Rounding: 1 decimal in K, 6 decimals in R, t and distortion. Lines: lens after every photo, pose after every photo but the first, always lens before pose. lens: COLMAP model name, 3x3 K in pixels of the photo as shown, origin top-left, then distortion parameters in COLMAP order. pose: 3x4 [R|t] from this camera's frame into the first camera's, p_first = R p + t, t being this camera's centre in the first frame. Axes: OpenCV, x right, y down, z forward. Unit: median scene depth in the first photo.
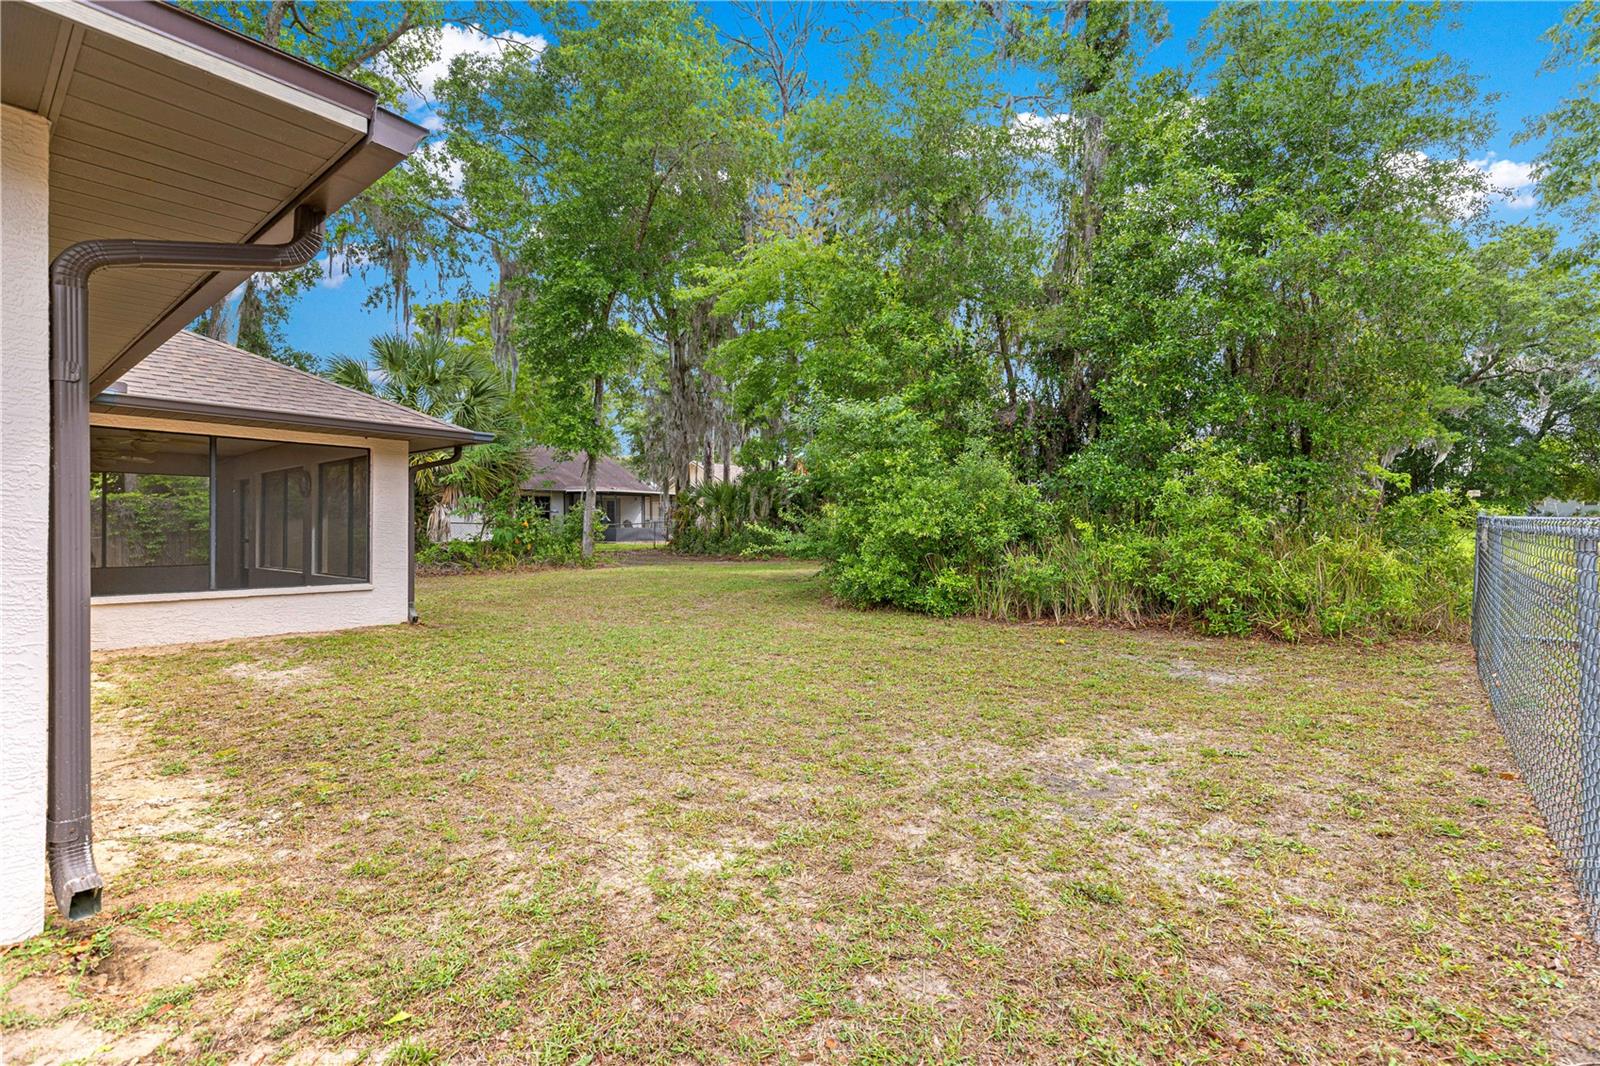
lens RADIAL K [[723.8, 0, 808.4], [0, 723.8, 535.5], [0, 0, 1]] dist [0.014348, -0.004645]
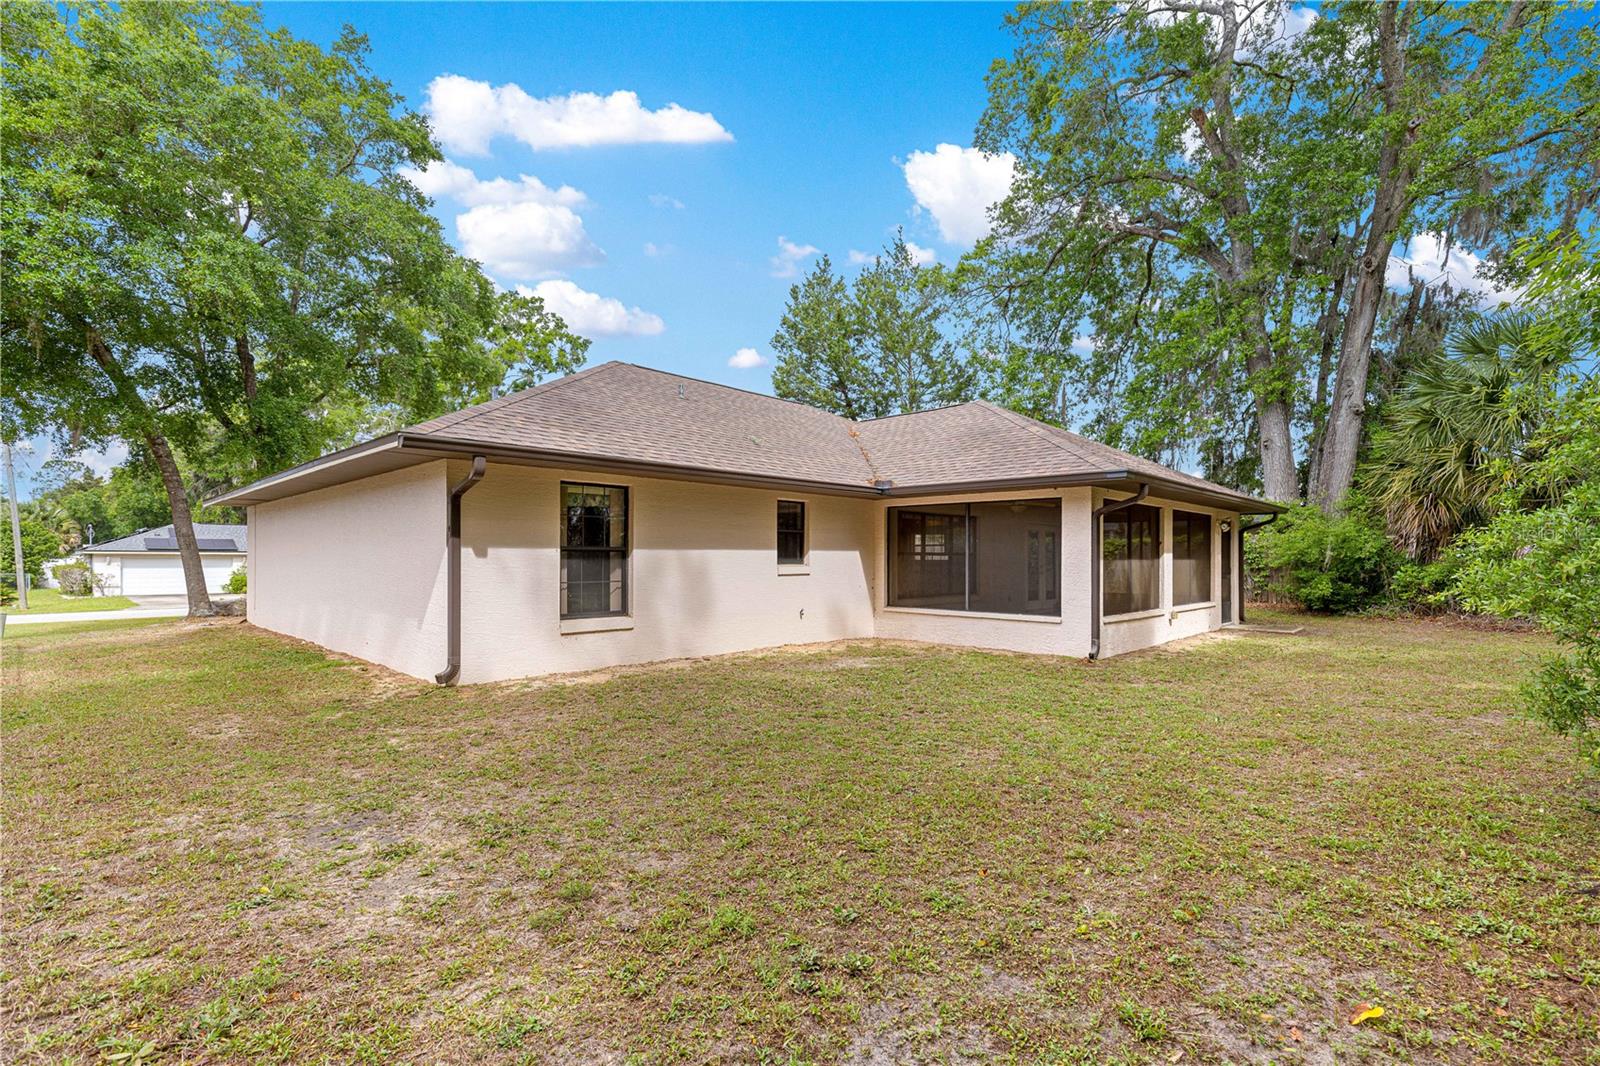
lens RADIAL K [[723.8, 0, 808.4], [0, 723.8, 535.5], [0, 0, 1]] dist [0.014348, -0.004645]
pose [[-0.090836, -0.038868, -0.995107, 0.557132], [-0.010024, 0.999223, -0.038114, -0.013427], [0.995815, 0.006513, -0.091155, 0.717517]]
